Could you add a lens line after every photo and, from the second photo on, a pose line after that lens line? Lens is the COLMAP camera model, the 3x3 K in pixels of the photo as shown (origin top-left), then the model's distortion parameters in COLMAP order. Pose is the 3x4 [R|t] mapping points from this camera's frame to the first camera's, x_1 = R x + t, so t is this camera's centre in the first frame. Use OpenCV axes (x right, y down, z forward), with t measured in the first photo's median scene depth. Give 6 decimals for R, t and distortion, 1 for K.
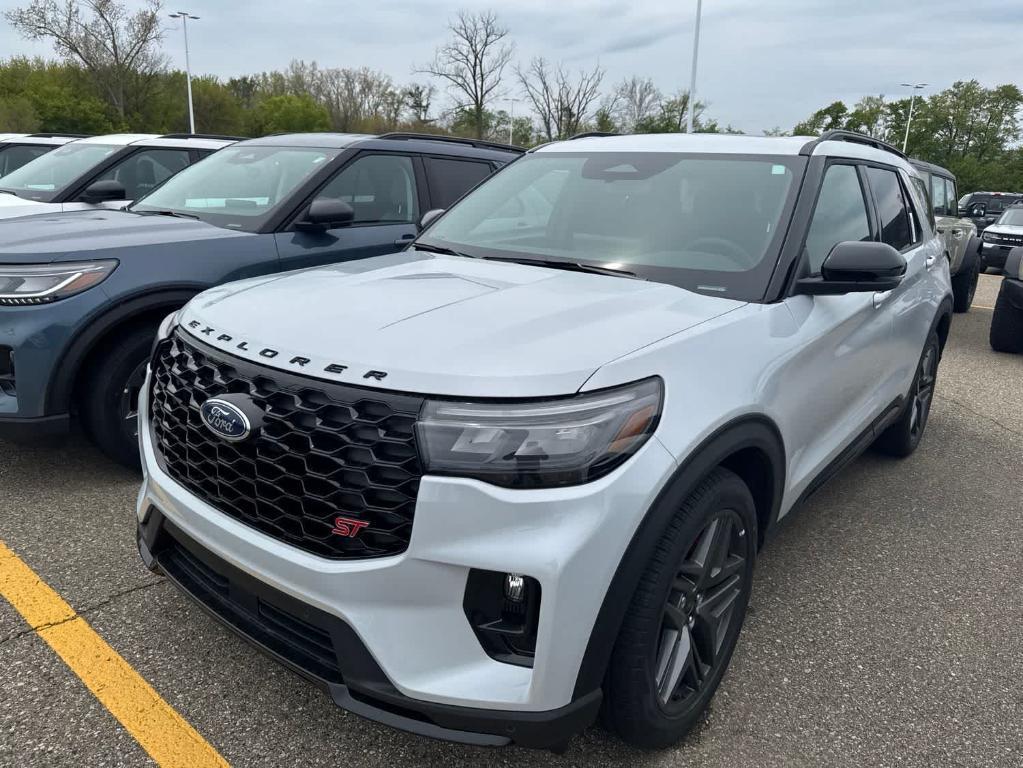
lens RADIAL K [[726.5, 0, 523.8], [0, 726.5, 381.0], [0, 0, 1]] dist [0.007595, -0.005271]
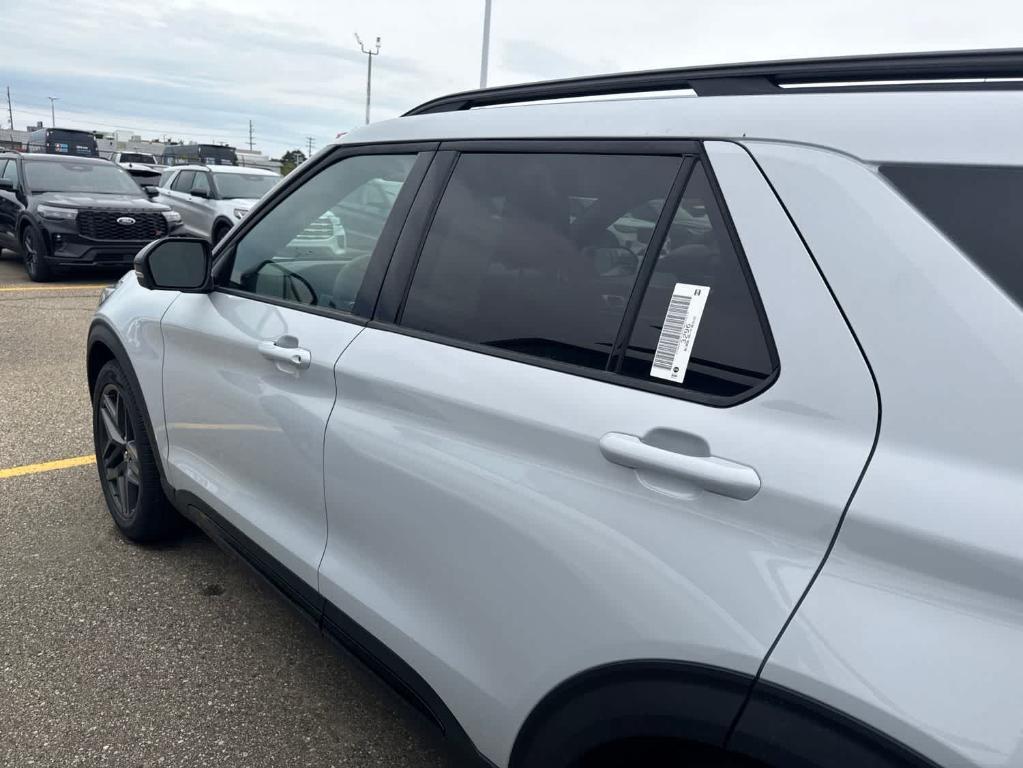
lens RADIAL K [[731.8, 0, 521.8], [0, 731.8, 381.6], [0, 0, 1]] dist [0.035928, -0.041661]
pose [[-0.144535, 0.190892, -0.970912, 1.497139], [-0.334881, 0.913877, 0.229530, -0.426872], [0.931109, 0.358315, -0.068161, 1.721750]]
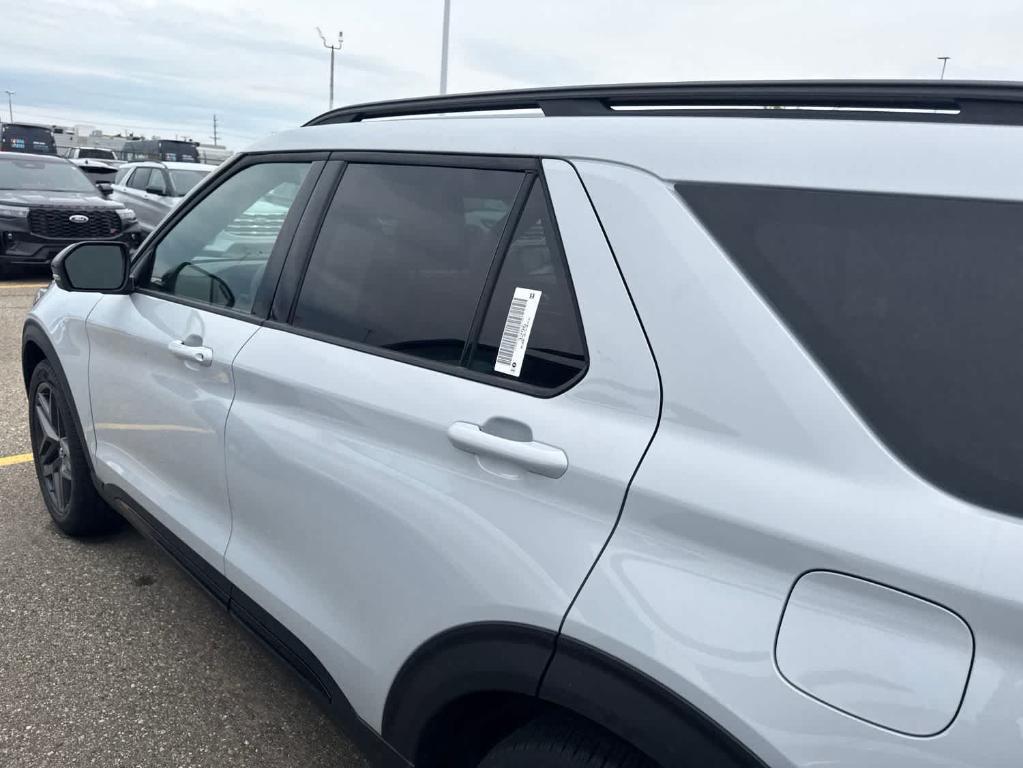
lens RADIAL K [[730.2, 0, 511.5], [0, 730.2, 384.0], [0, 0, 1]] dist [0.034684, -0.039328]
pose [[-0.116929, 0.201793, -0.972423, 1.540732], [-0.333173, 0.914428, 0.229820, -0.471517], [0.935587, 0.350858, -0.039691, 1.814270]]
